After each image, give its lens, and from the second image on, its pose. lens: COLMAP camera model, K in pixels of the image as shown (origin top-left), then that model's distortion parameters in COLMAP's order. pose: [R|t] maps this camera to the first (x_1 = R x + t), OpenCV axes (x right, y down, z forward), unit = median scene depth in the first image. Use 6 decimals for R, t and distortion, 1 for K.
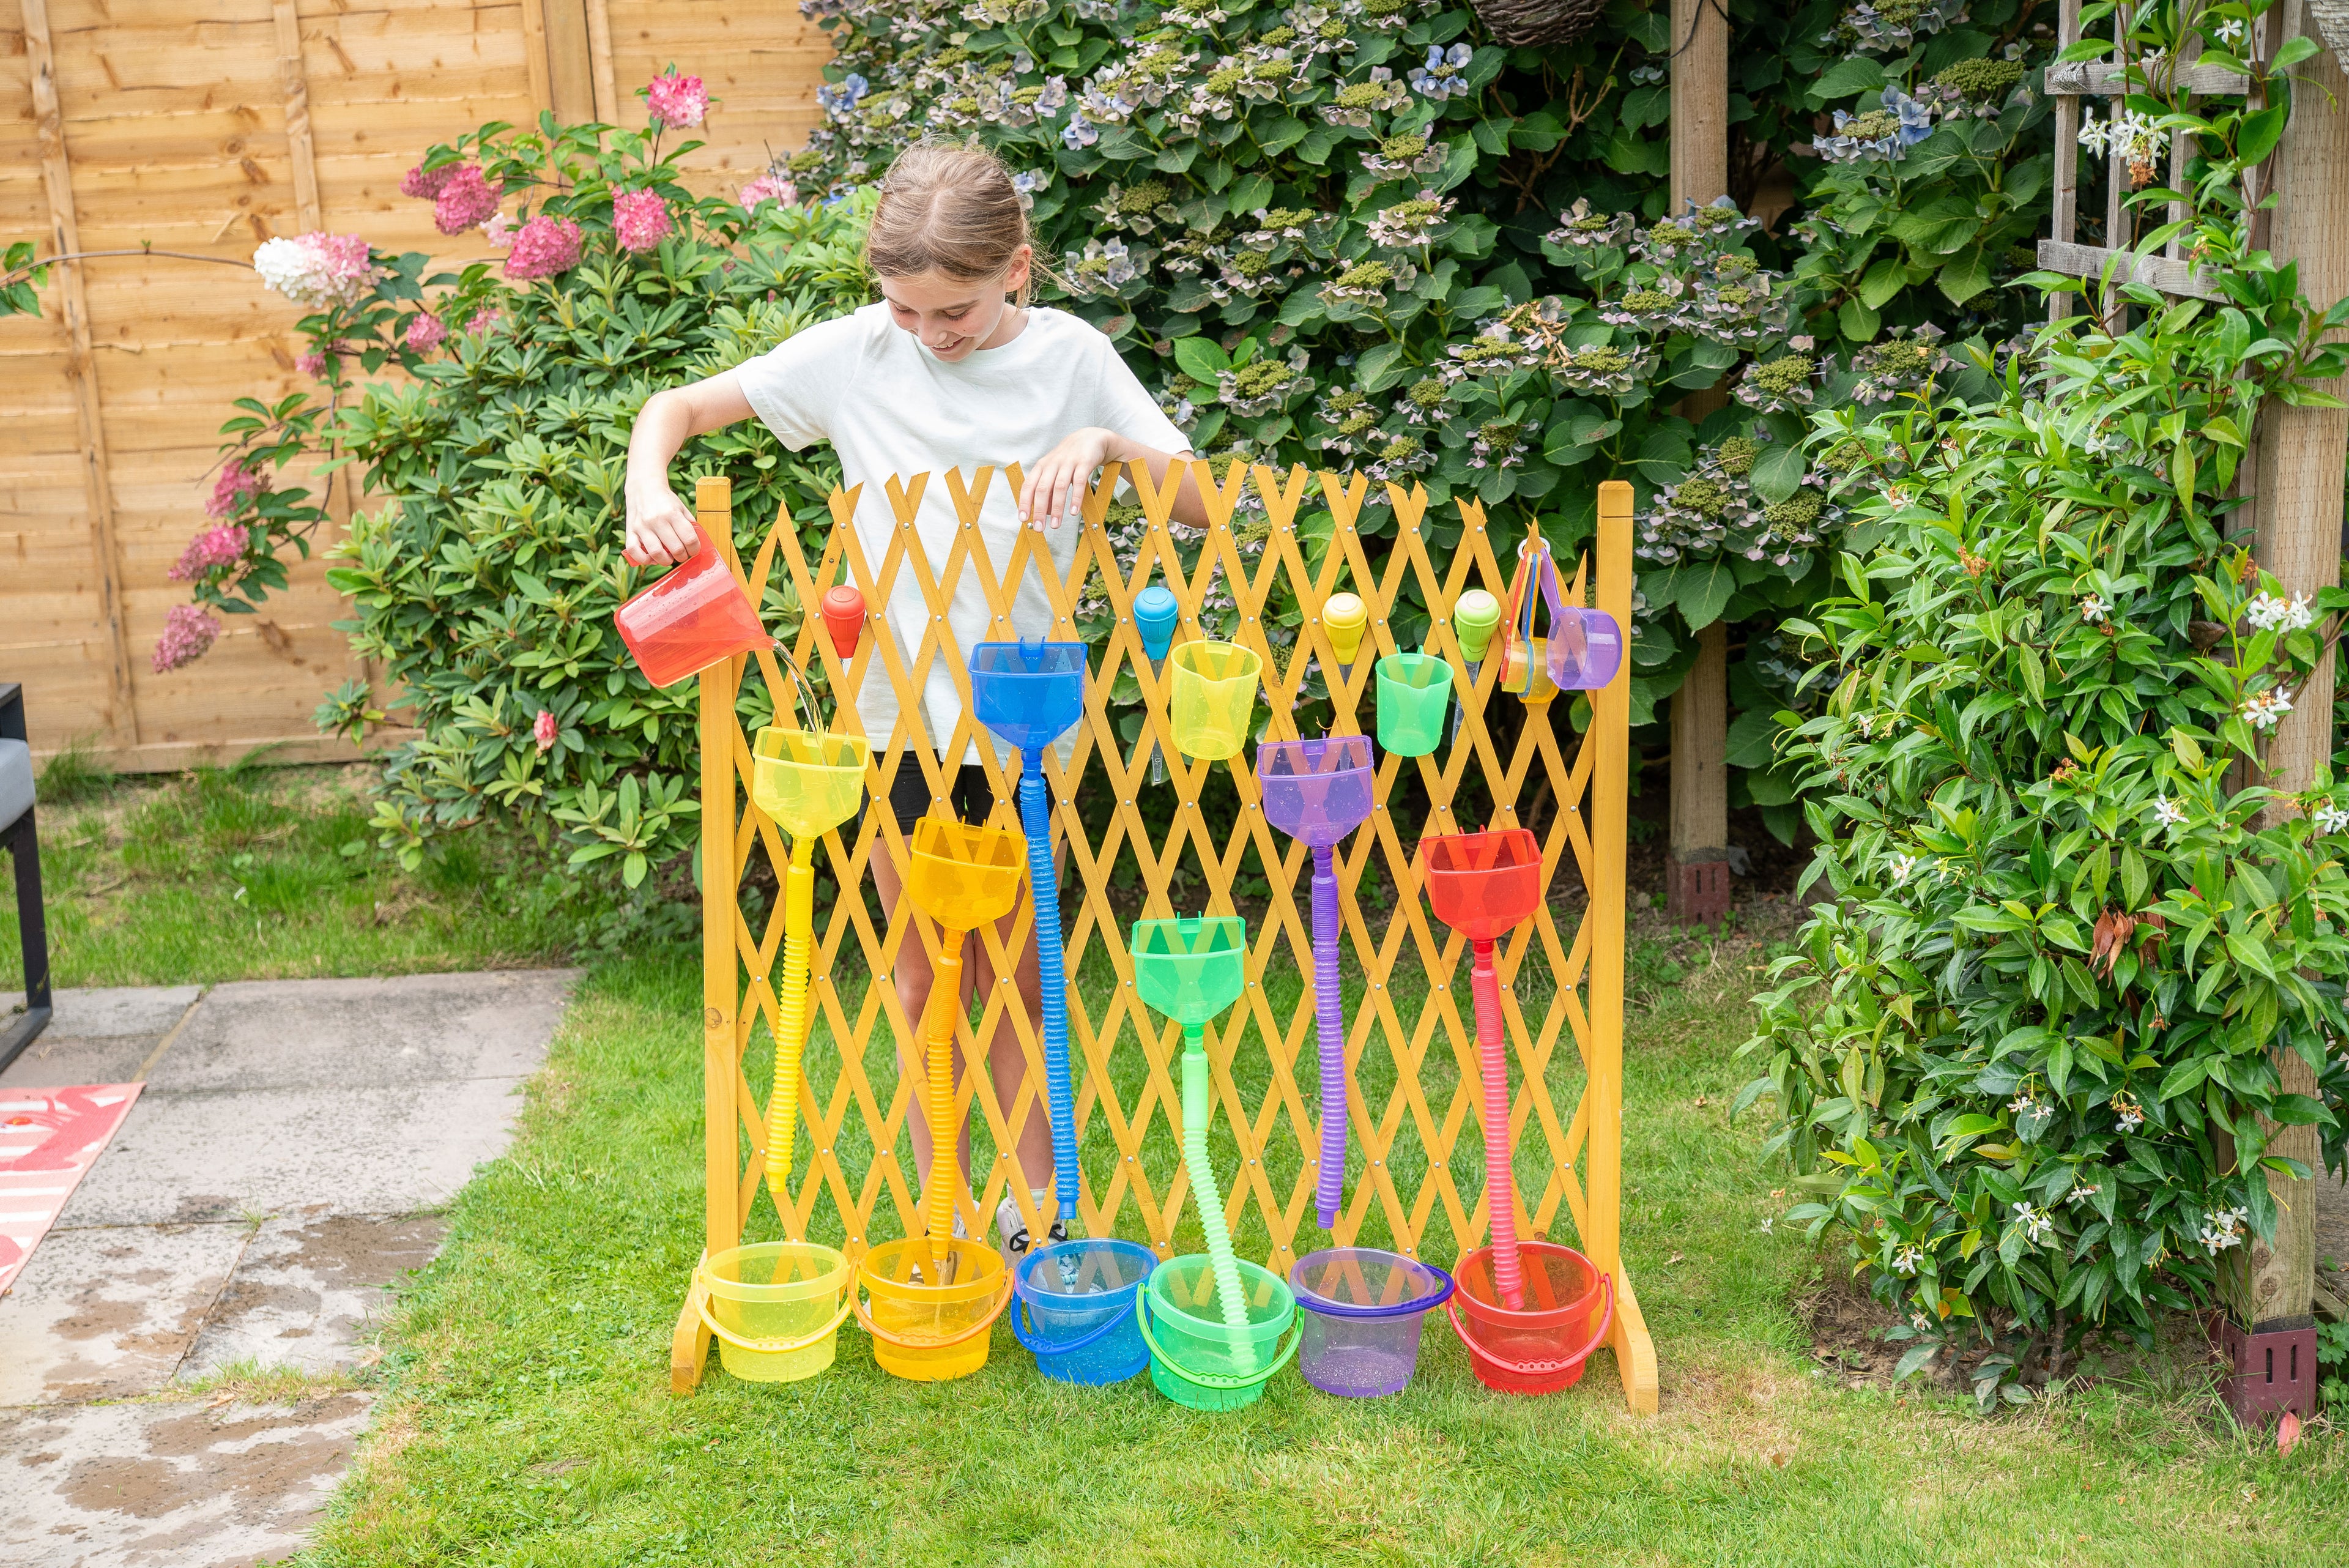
lens RADIAL K [[3550.4, 0, 1177.8], [0, 3550.4, 779.0], [0, 0, 1]] dist [0.143936, 0.000000]
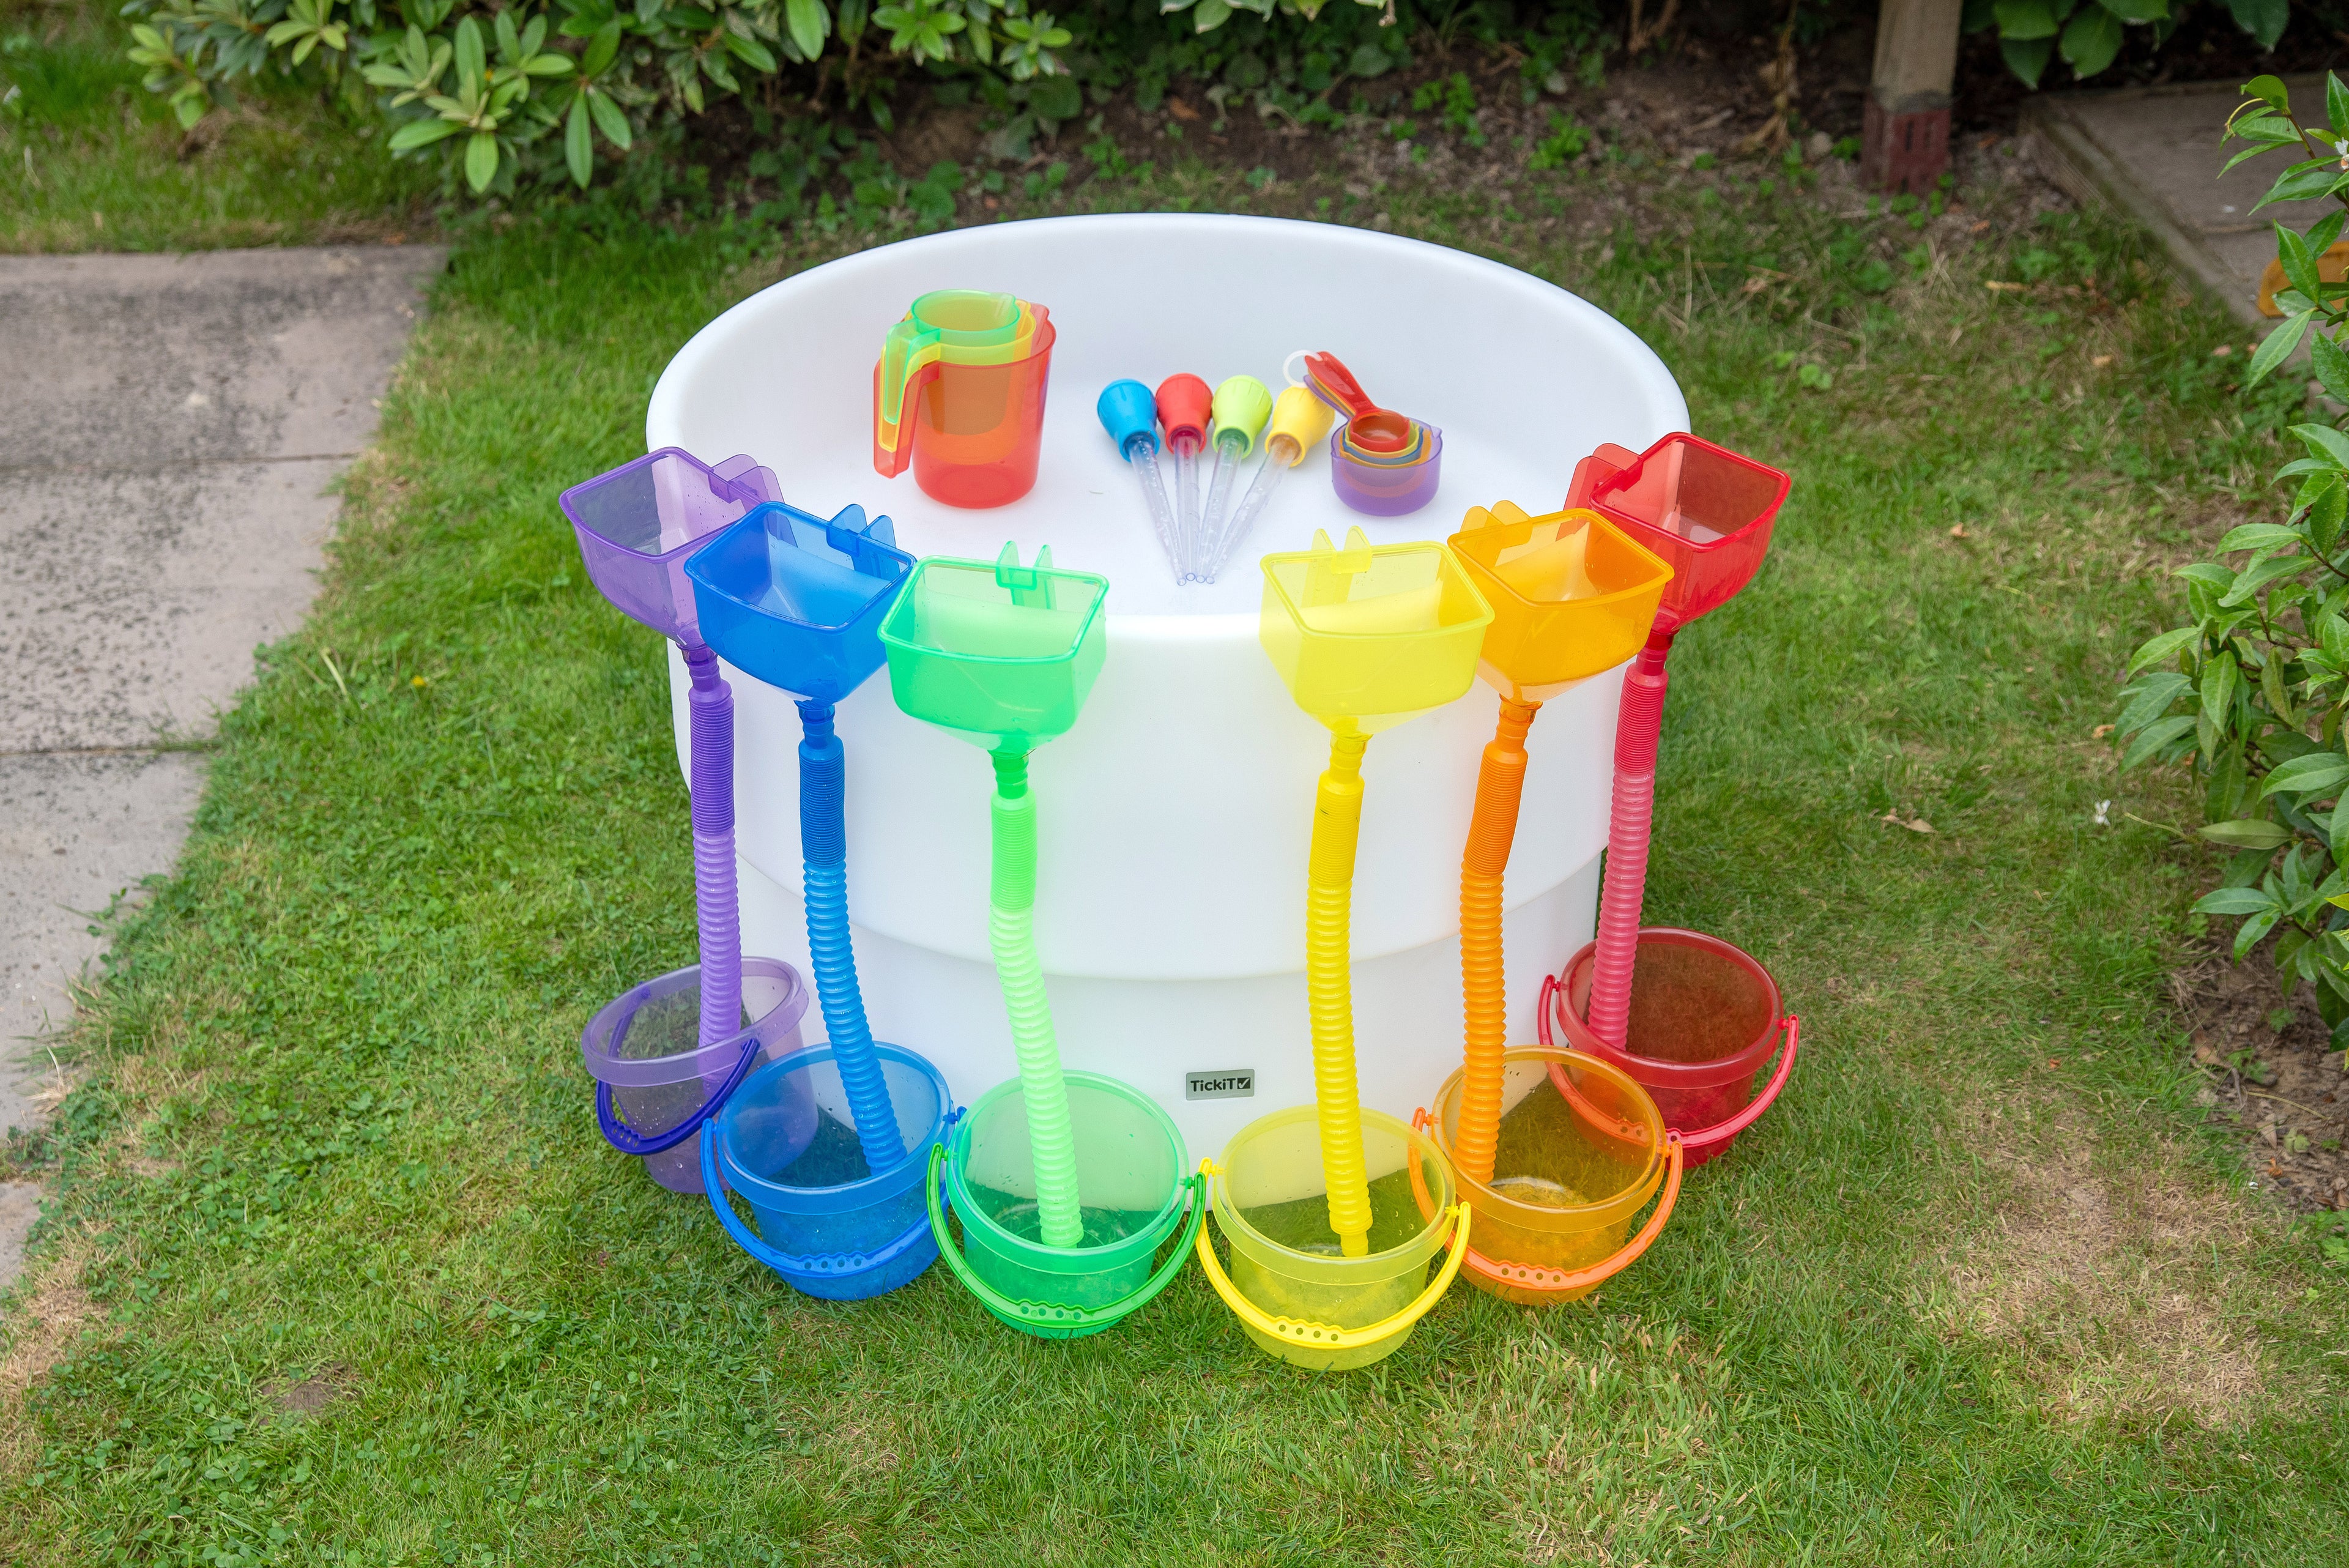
lens RADIAL K [[3092.5, 0, 1175.1], [0, 3092.5, 790.4], [0, 0, 1]] dist [0.098686, 0.000000]
pose [[0.999943, 0.006977, 0.008053, -0.016014], [-0.009265, 0.942651, 0.333651, -0.066083], [-0.005263, -0.333707, 0.942662, 0.357171]]
